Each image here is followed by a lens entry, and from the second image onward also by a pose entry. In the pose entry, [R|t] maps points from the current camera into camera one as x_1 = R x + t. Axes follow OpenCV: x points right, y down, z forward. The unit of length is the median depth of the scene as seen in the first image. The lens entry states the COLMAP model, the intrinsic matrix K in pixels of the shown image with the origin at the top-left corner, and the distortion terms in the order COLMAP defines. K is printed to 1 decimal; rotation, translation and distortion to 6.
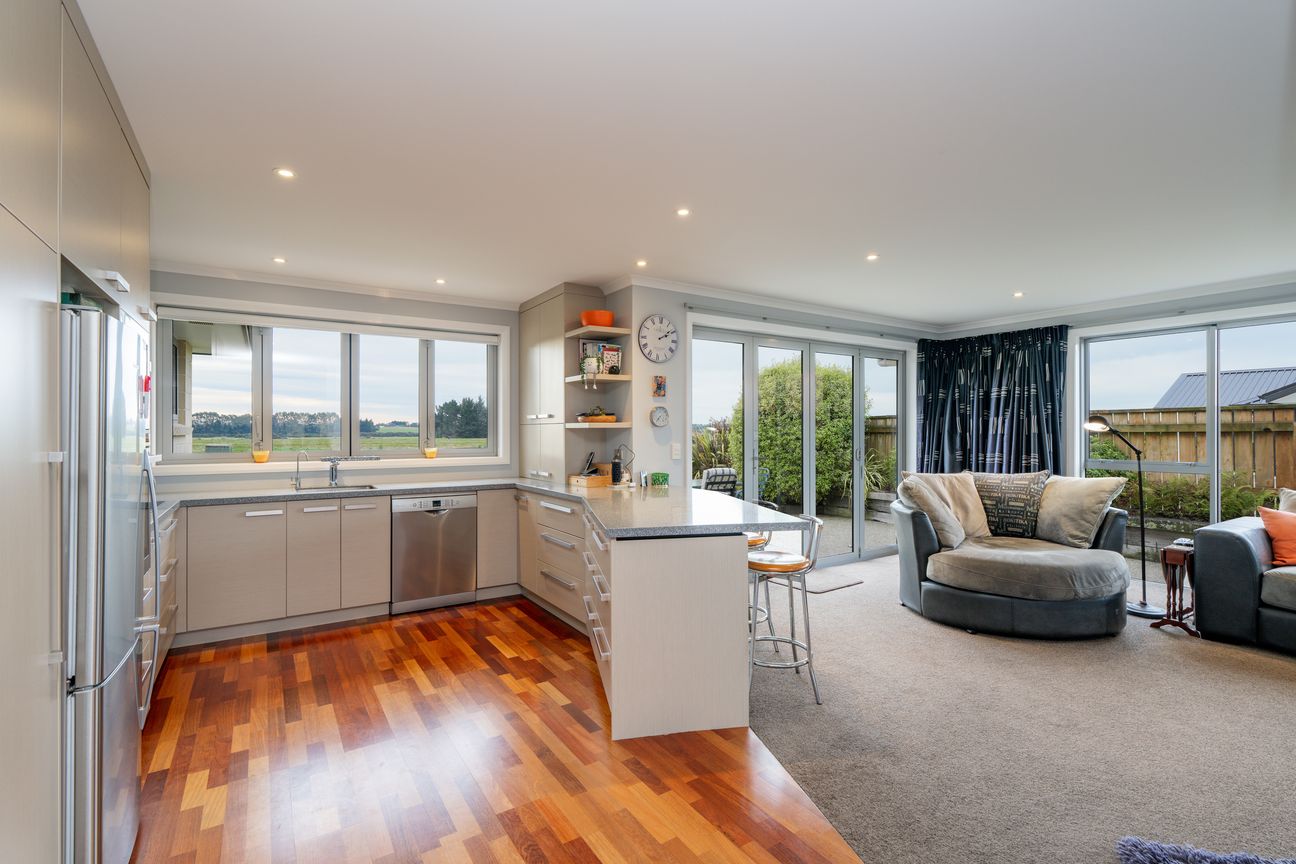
lens RADIAL K [[589.7, 0, 647.0], [0, 589.7, 431.4], [0, 0, 1]] dist [-0.006868, 0.000525]
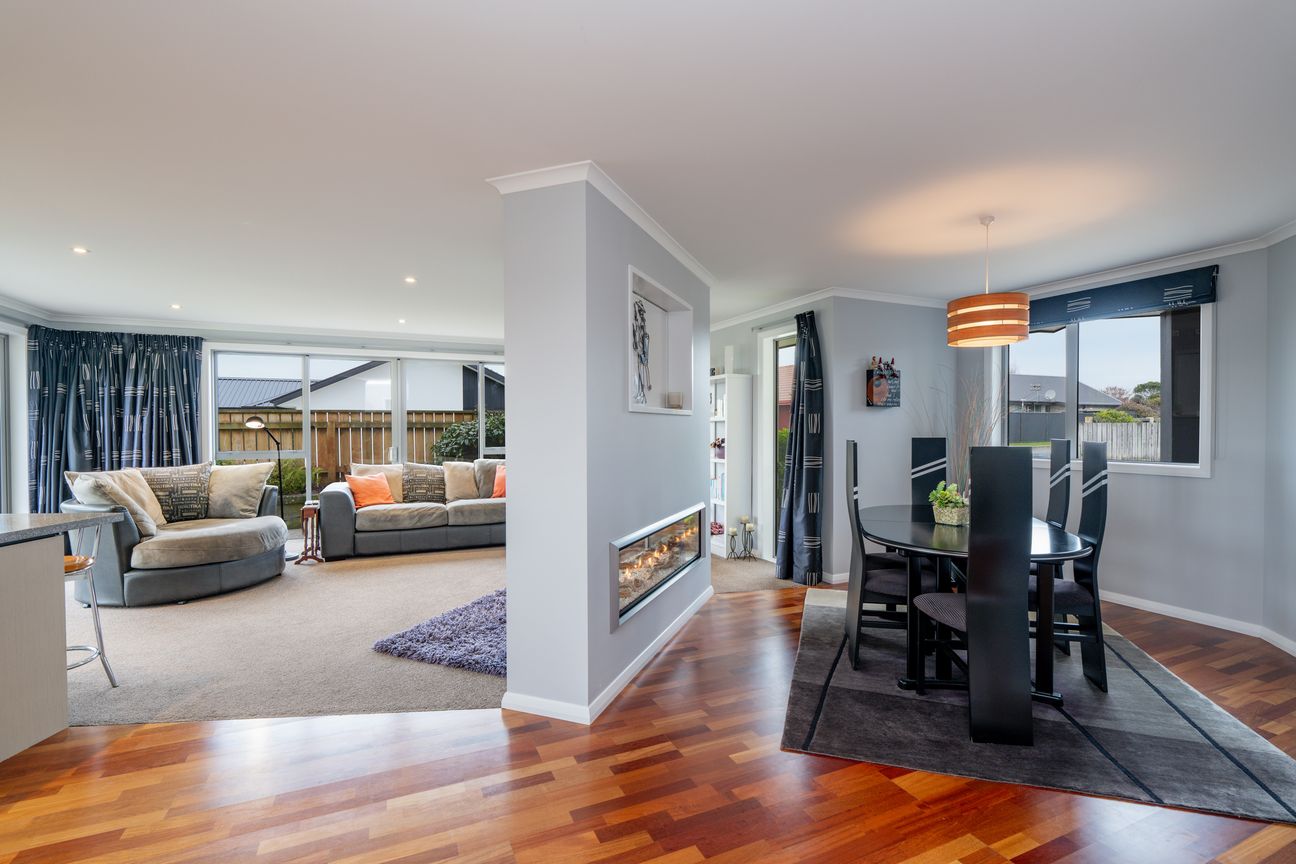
lens RADIAL K [[589.7, 0, 648.2], [0, 589.7, 429.5], [0, 0, 1]] dist [-0.006868, 0.000525]
pose [[0.155391, -0.004756, 0.987842, -0.483592], [0.003231, 0.999986, 0.004307, -0.000841], [-0.987848, 0.002523, 0.155404, -0.089339]]
